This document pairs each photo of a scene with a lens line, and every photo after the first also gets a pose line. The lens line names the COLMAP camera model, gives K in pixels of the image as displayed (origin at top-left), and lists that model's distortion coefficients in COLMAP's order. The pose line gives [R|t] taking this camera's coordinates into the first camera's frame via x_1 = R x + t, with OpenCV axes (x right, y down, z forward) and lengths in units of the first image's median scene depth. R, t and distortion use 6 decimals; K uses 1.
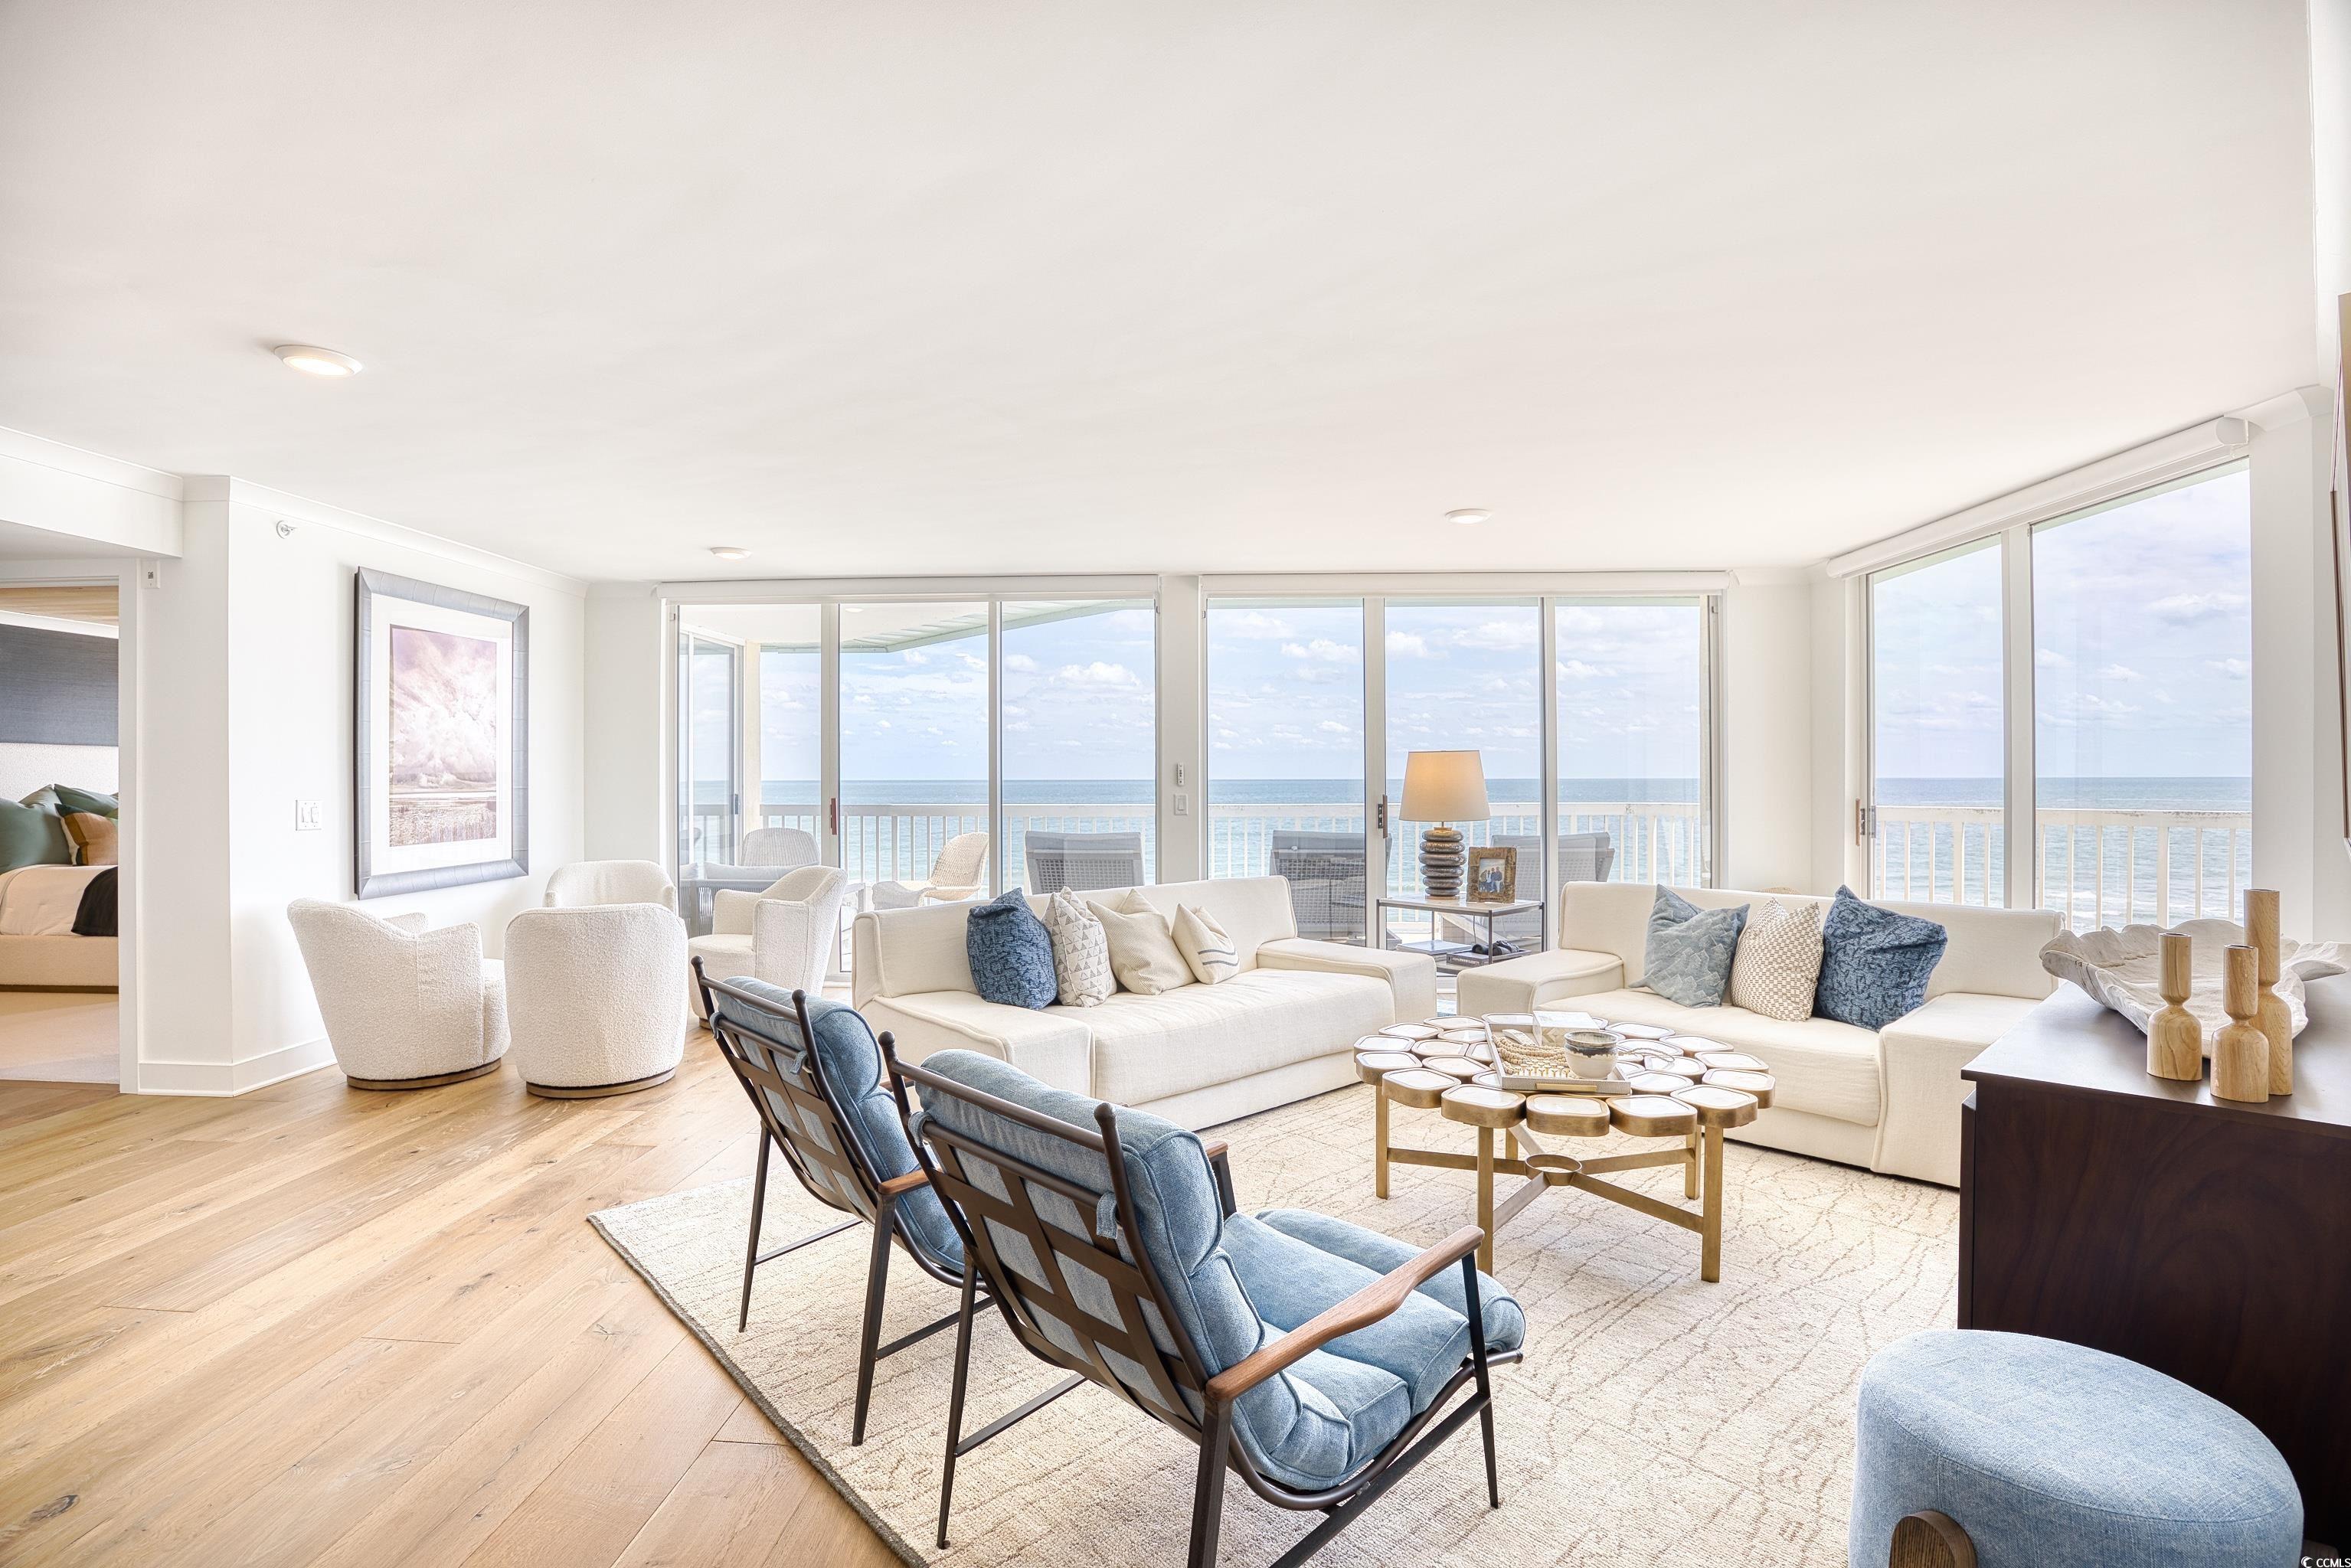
lens RADIAL K [[1093.4, 0, 1174.8], [0, 1093.4, 778.1], [0, 0, 1]] dist [-0.059090, 0.010591]
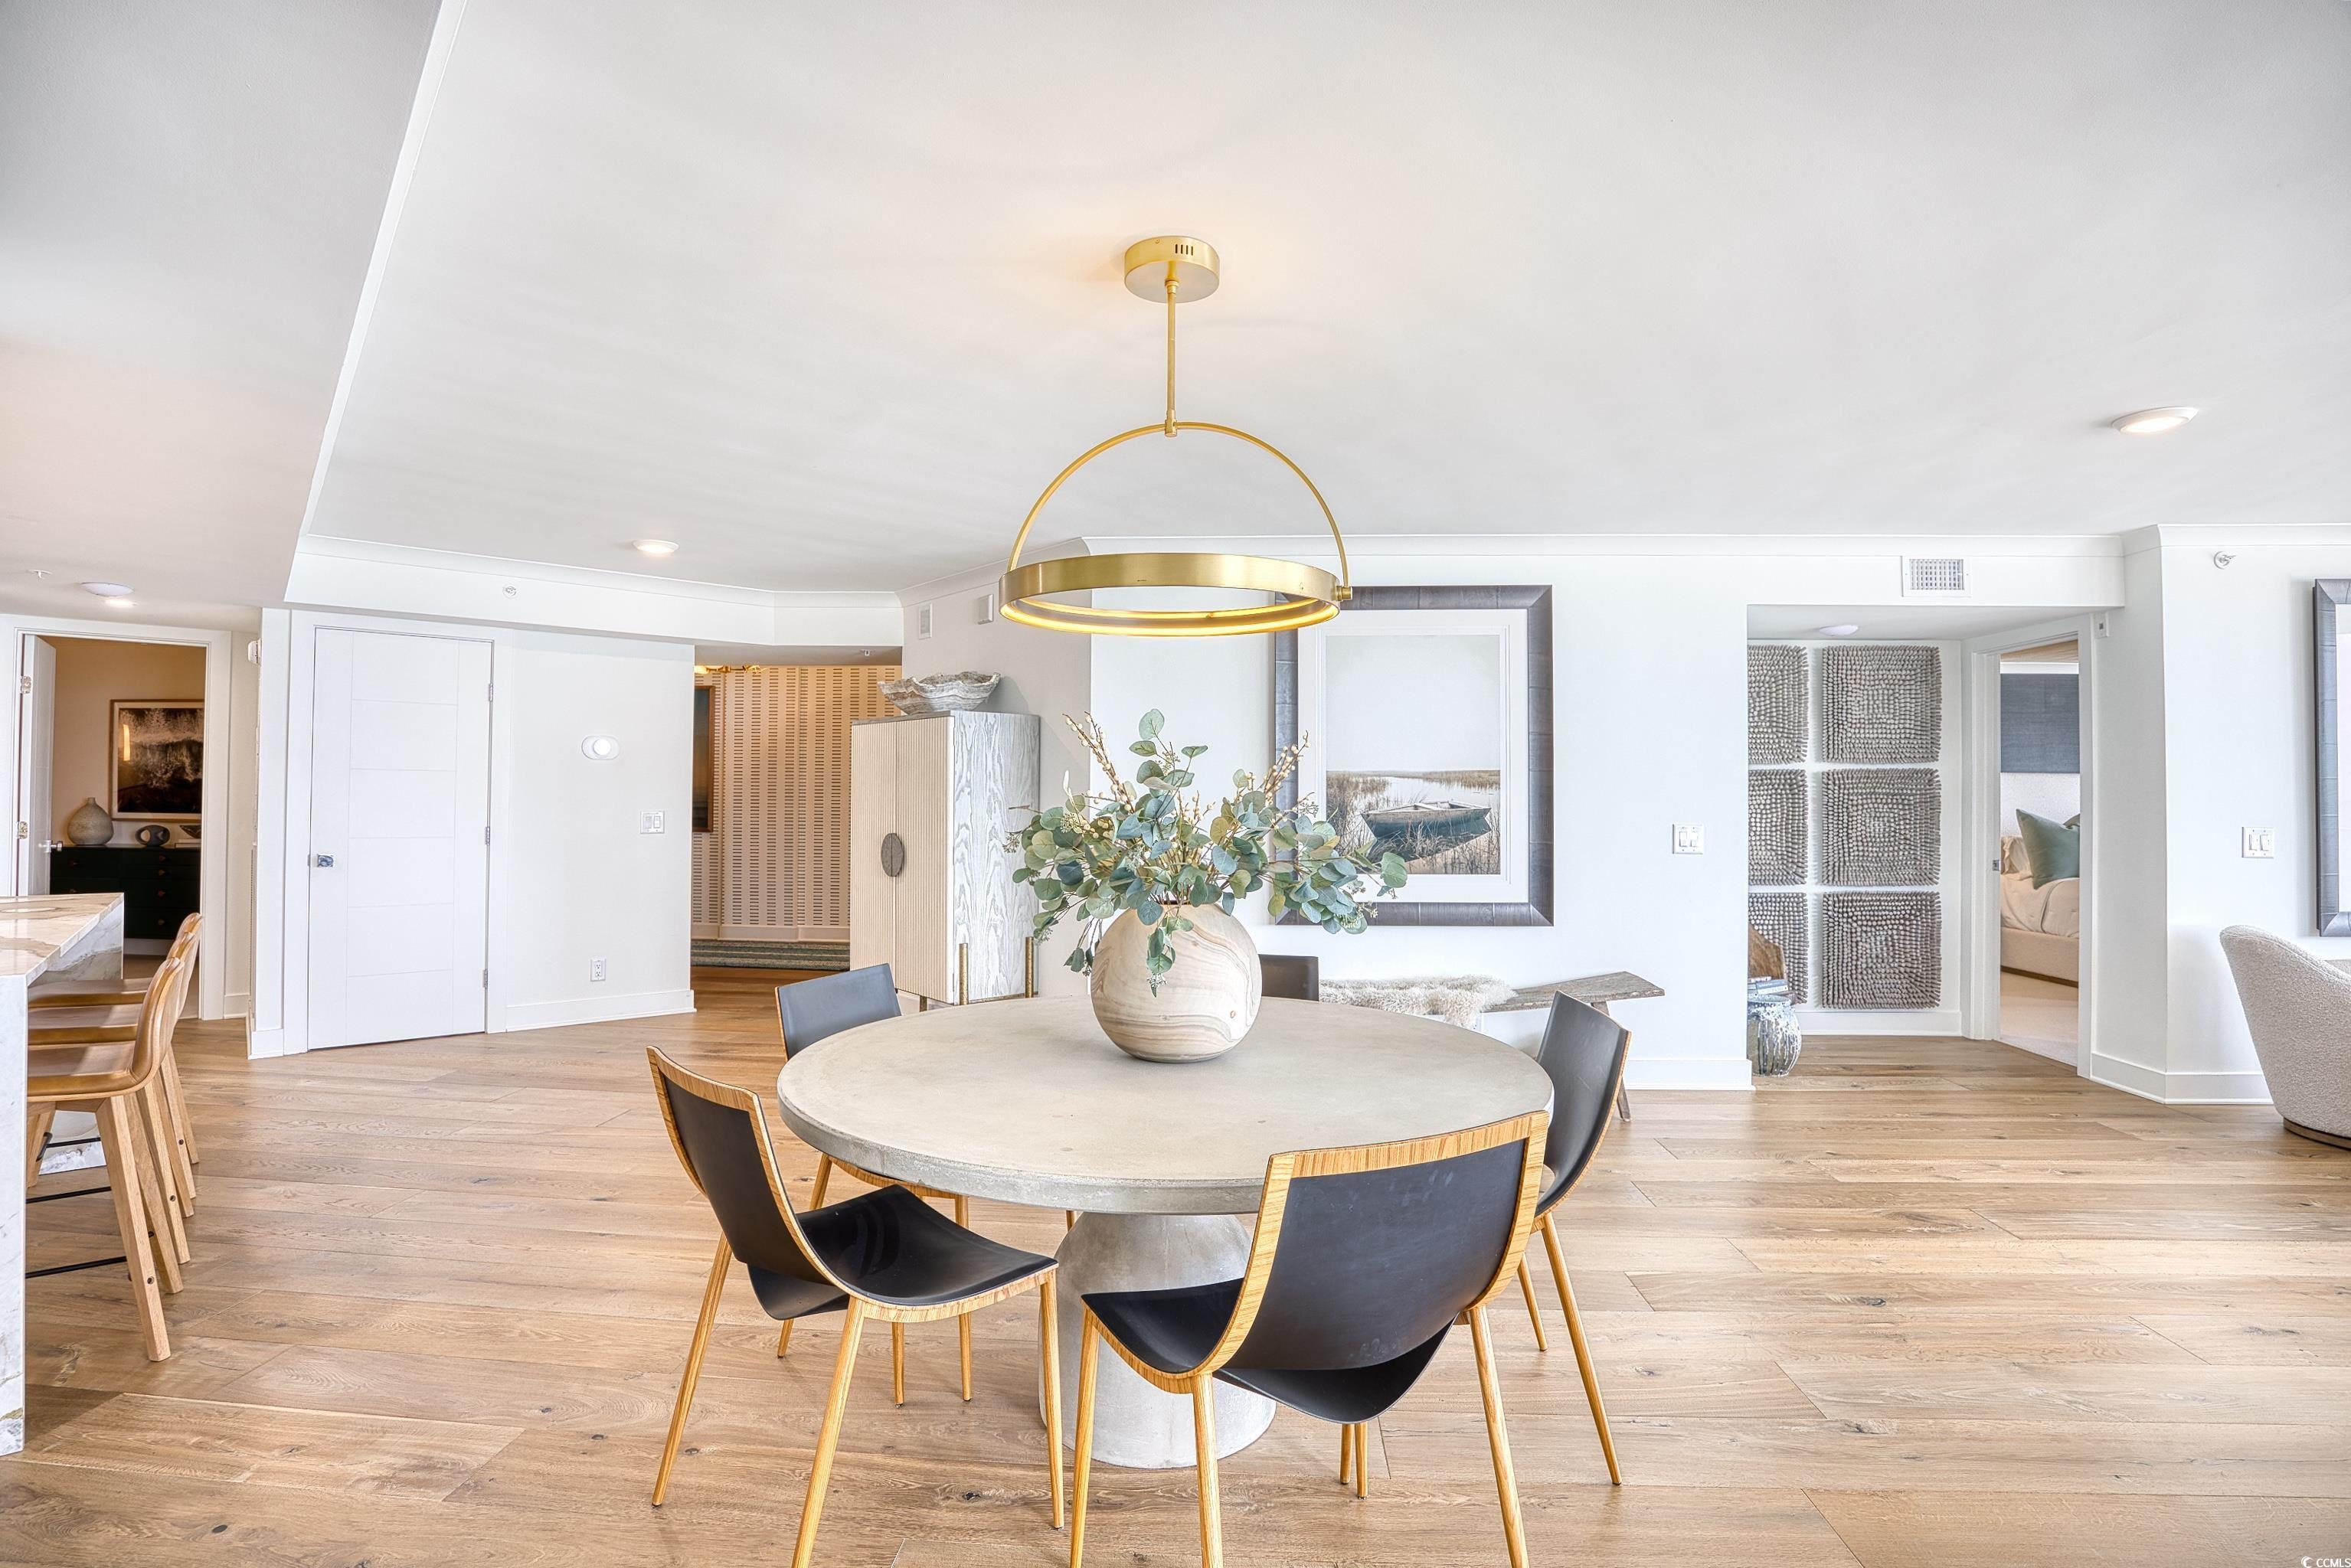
lens RADIAL K [[1093.4, 0, 1166.6], [0, 1093.4, 778.4], [0, 0, 1]] dist [-0.059090, 0.010591]
pose [[-0.030491, -0.016657, -0.999396, 0.154055], [-0.007586, 0.999836, -0.016433, -0.001254], [0.999506, 0.007080, -0.030613, 0.009018]]
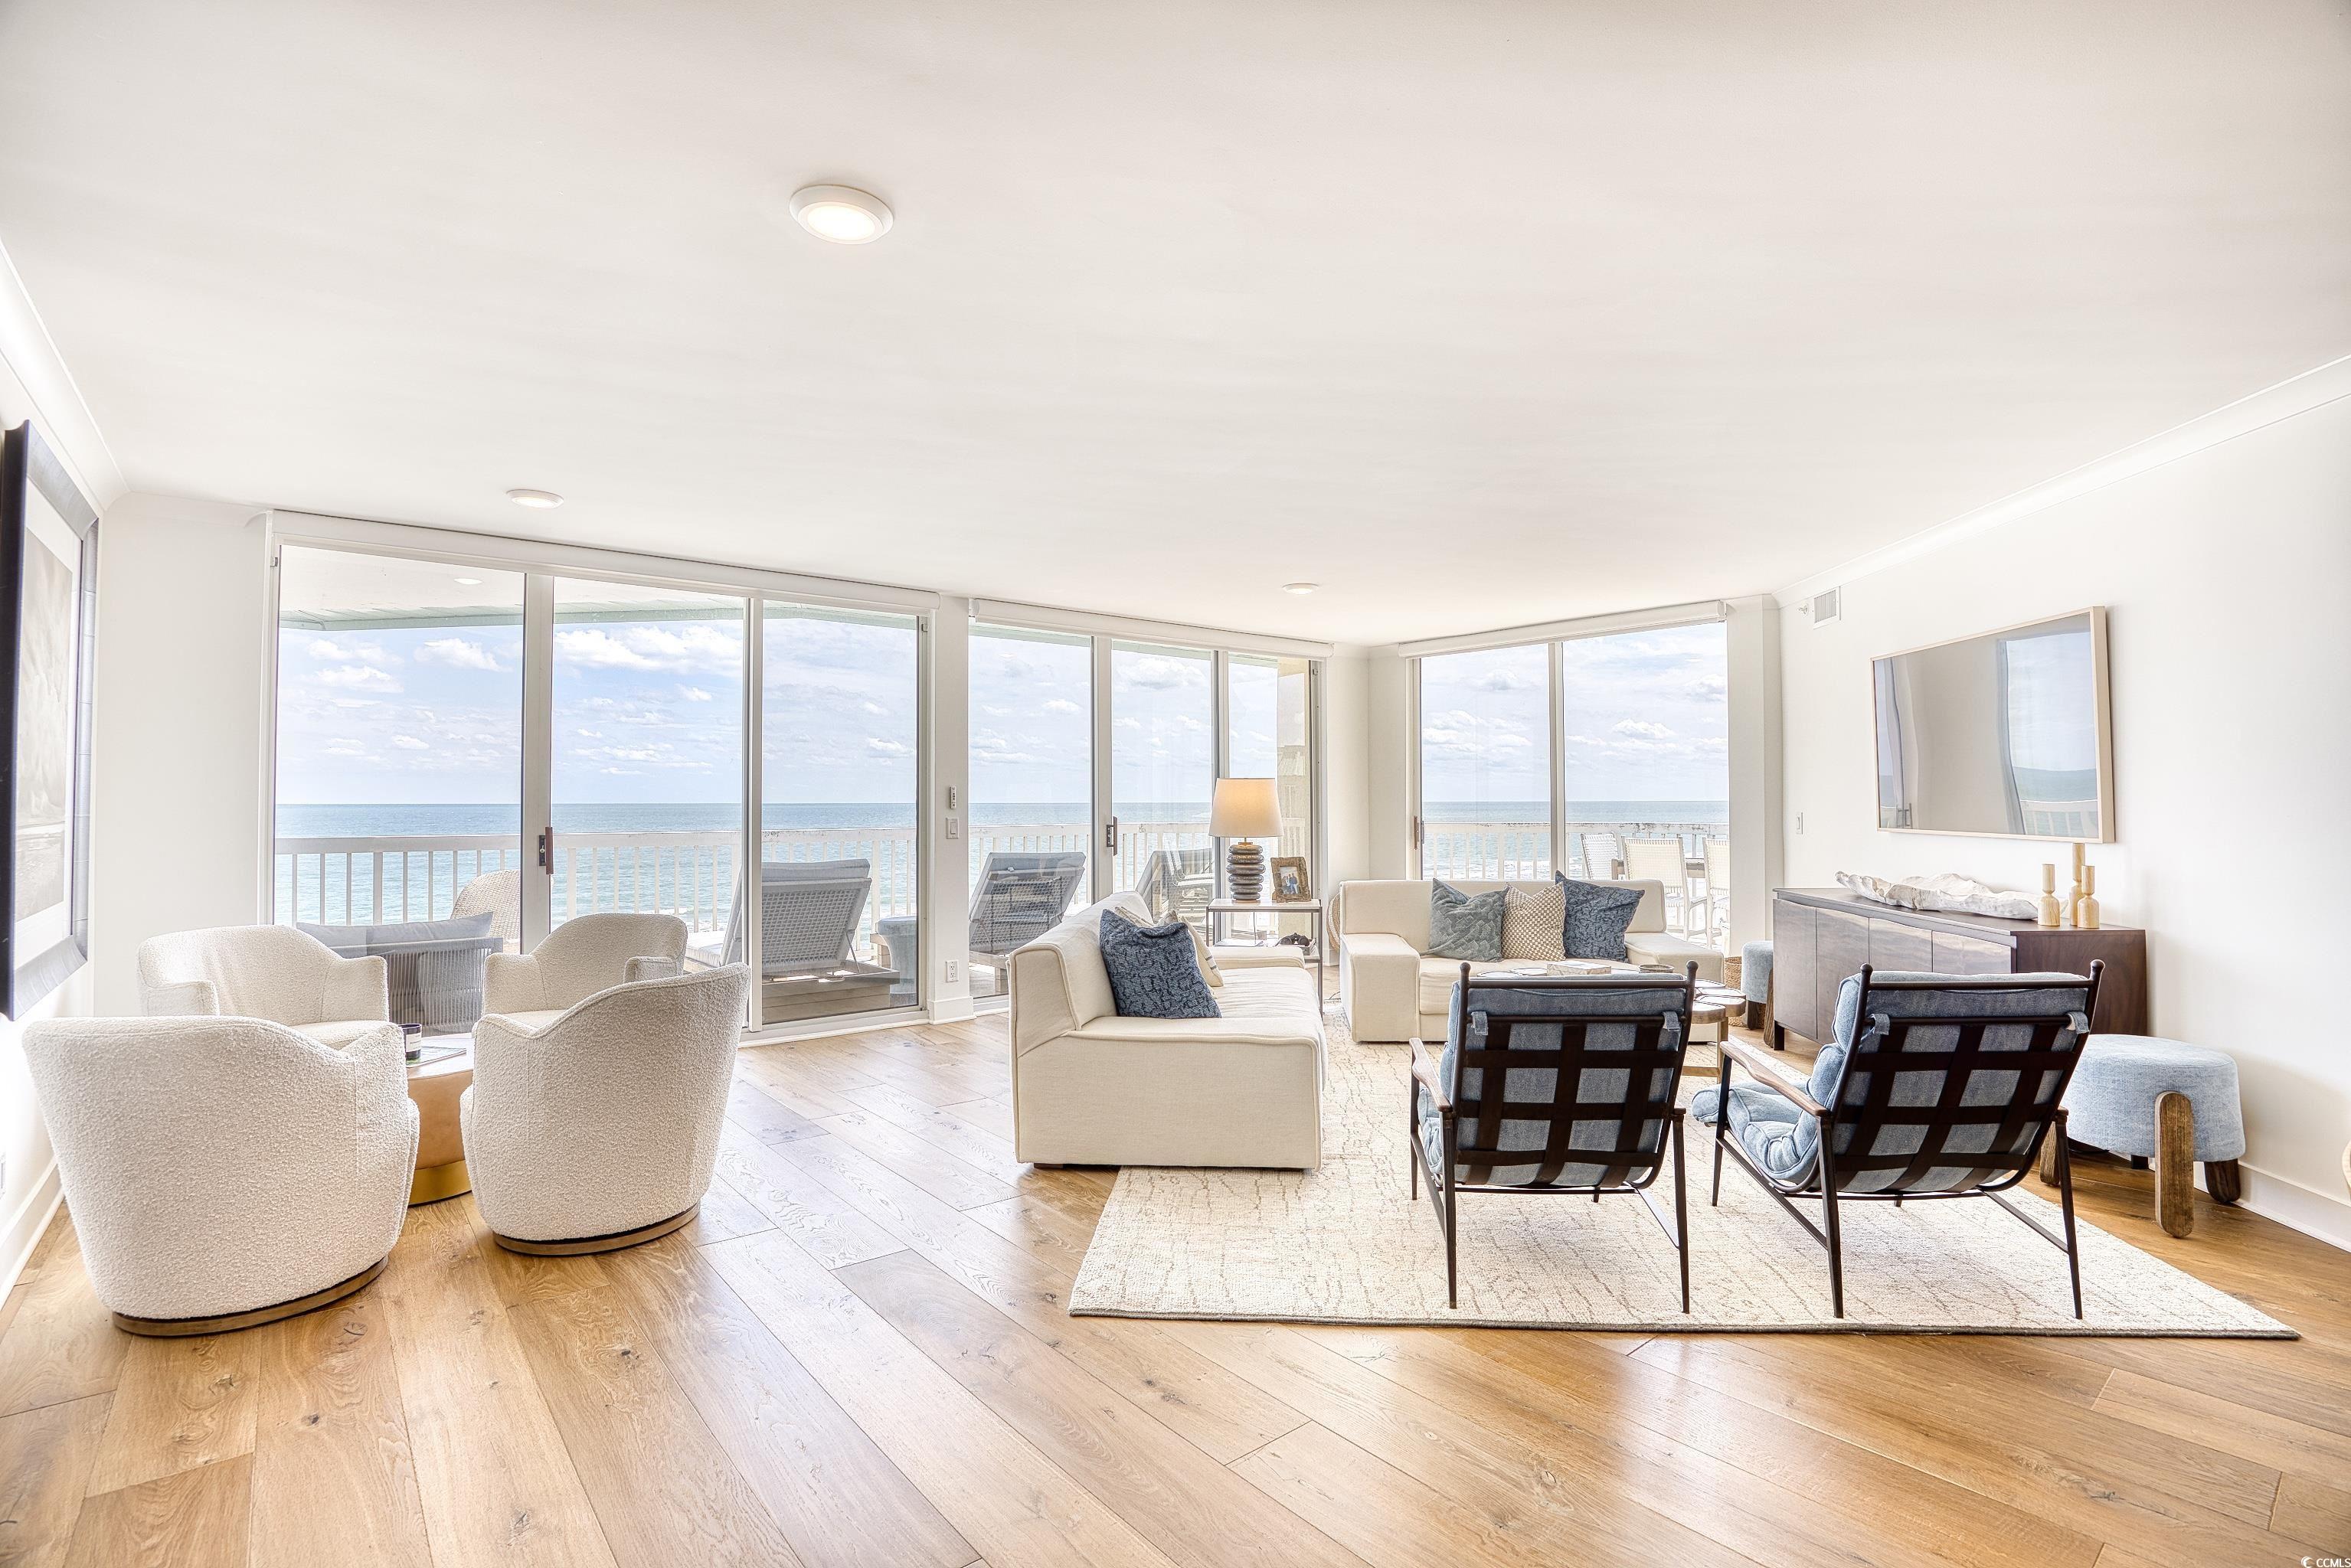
lens RADIAL K [[1093.4, 0, 1171.5], [0, 1093.4, 770.9], [0, 0, 1]] dist [-0.059090, 0.010591]
pose [[0.738148, 0.018605, 0.674382, -0.627973], [0.001359, 0.999577, -0.029064, 0.001972], [-0.674637, 0.022369, 0.737810, 0.173214]]
